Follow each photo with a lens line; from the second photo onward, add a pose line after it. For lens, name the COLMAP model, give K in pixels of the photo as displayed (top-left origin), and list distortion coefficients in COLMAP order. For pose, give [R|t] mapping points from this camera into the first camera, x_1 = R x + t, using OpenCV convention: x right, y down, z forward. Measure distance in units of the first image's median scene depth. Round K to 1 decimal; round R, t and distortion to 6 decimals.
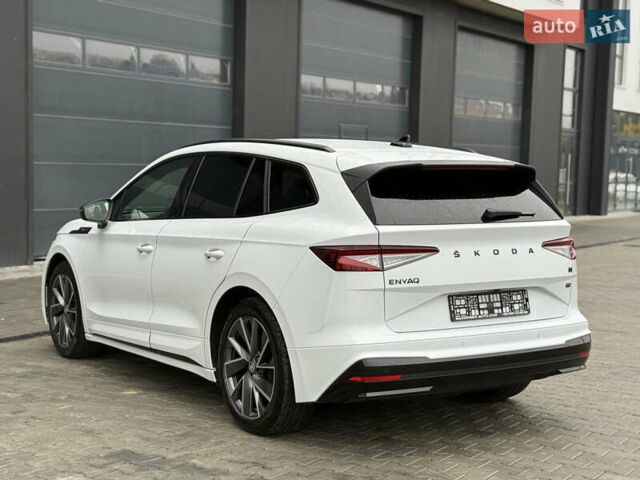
lens RADIAL K [[1226.0, 0, 320.0], [0, 1226.0, 240.0], [0, 0, 1]] dist [0.069108, 0.167170]
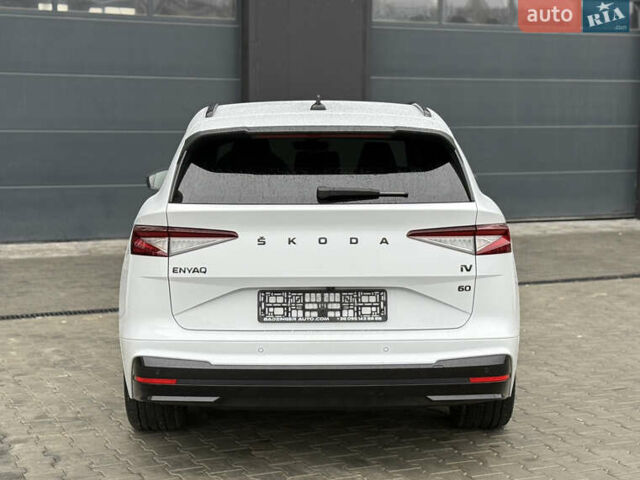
lens RADIAL K [[1226.0, 0, 320.0], [0, 1226.0, 240.0], [0, 0, 1]] dist [0.069108, 0.167170]
pose [[0.818539, 0.047813, -0.572458, 0.599714], [-0.027904, 0.998663, 0.043511, -0.025479], [0.573773, -0.019641, 0.818779, 0.341524]]
